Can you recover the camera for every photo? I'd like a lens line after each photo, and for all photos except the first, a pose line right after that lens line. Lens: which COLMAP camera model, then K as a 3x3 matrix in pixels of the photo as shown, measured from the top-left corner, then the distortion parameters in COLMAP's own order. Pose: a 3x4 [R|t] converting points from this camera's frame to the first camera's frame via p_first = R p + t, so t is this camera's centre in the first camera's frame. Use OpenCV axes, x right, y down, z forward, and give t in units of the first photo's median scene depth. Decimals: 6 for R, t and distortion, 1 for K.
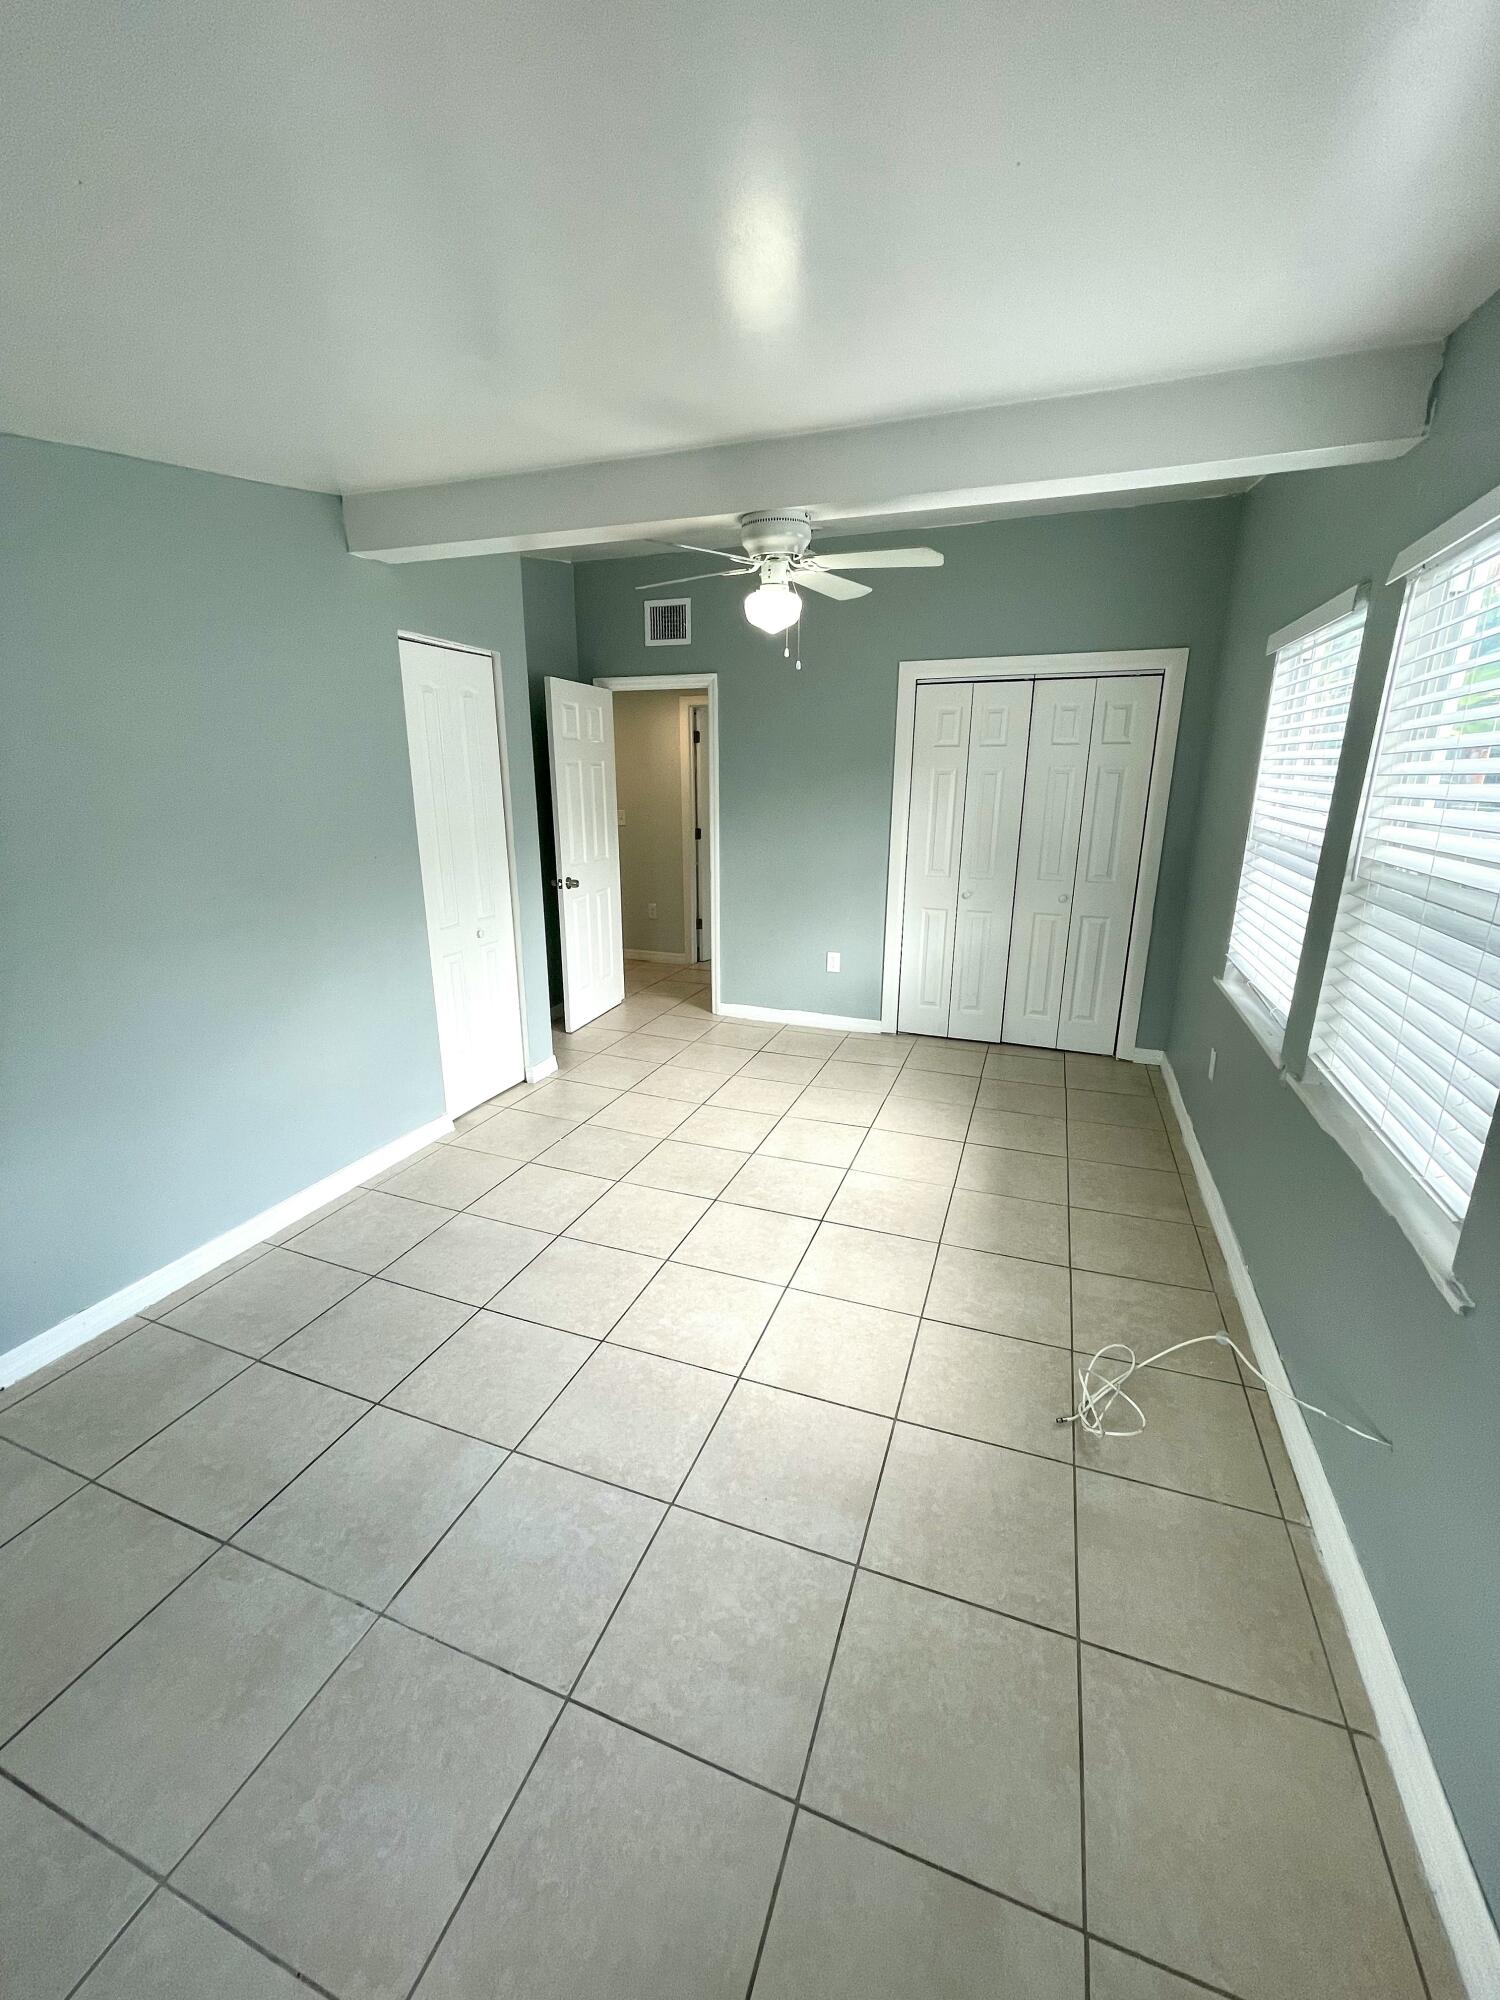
lens RADIAL K [[801.4, 0, 750.0], [0, 801.4, 1000.0], [0, 0, 1]] dist [0.000212, -0.000017]
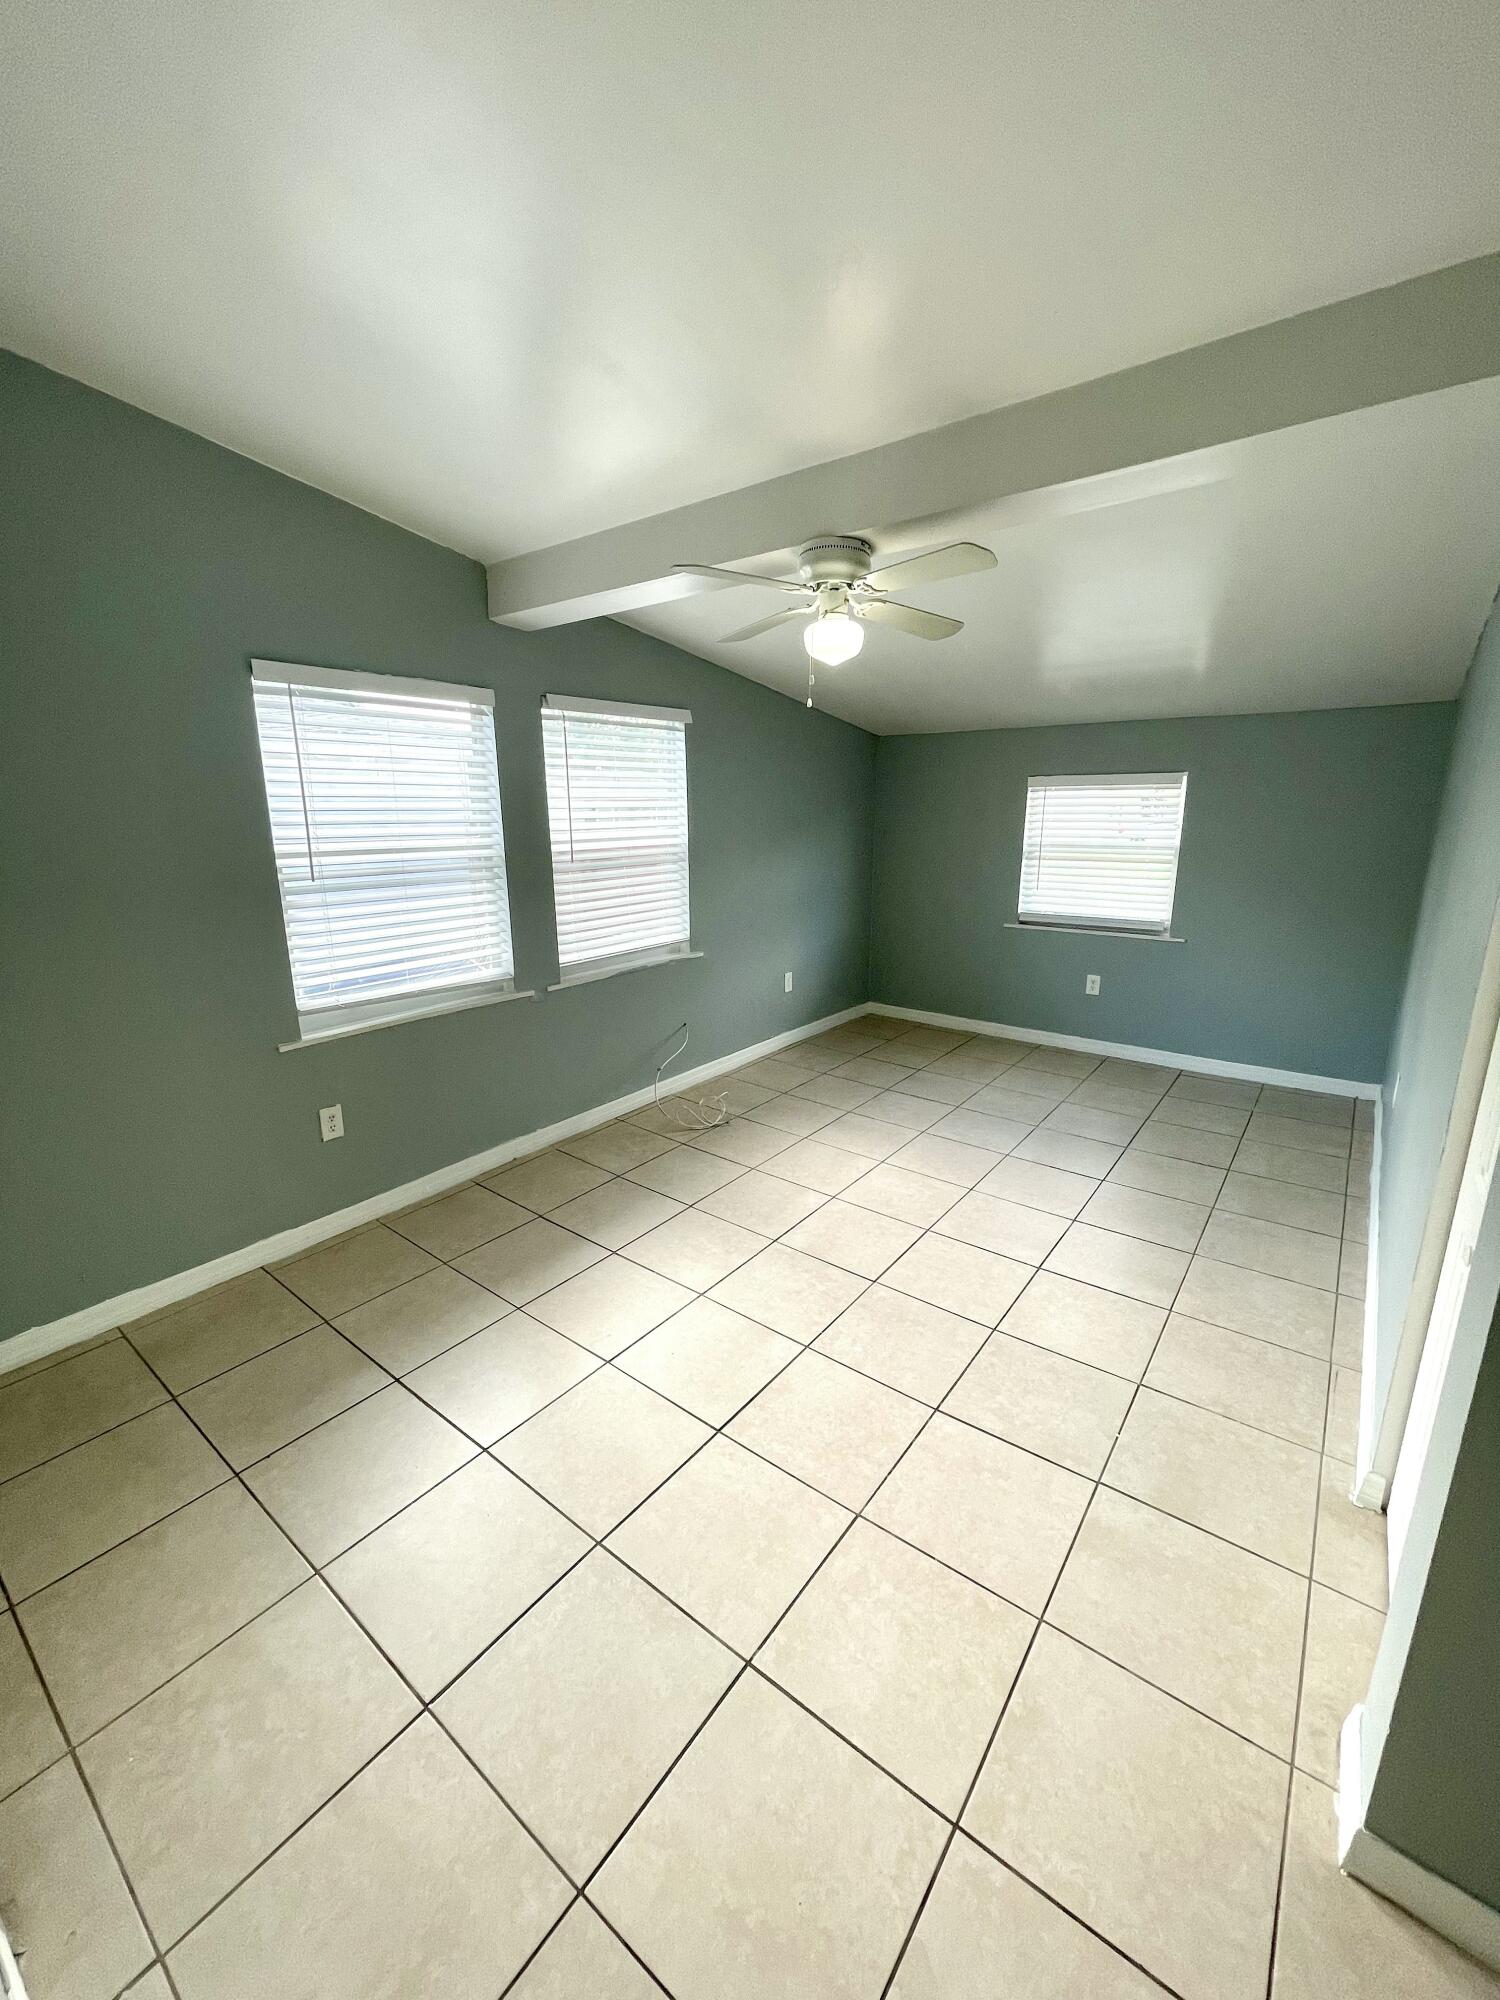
lens RADIAL K [[801.4, 0, 750.0], [0, 801.4, 1000.0], [0, 0, 1]] dist [0.000212, -0.000017]
pose [[-0.955369, -0.067370, 0.287632, -0.199604], [0.086145, 0.867799, 0.489392, -0.640246], [-0.282577, 0.492328, -0.823264, 2.193665]]
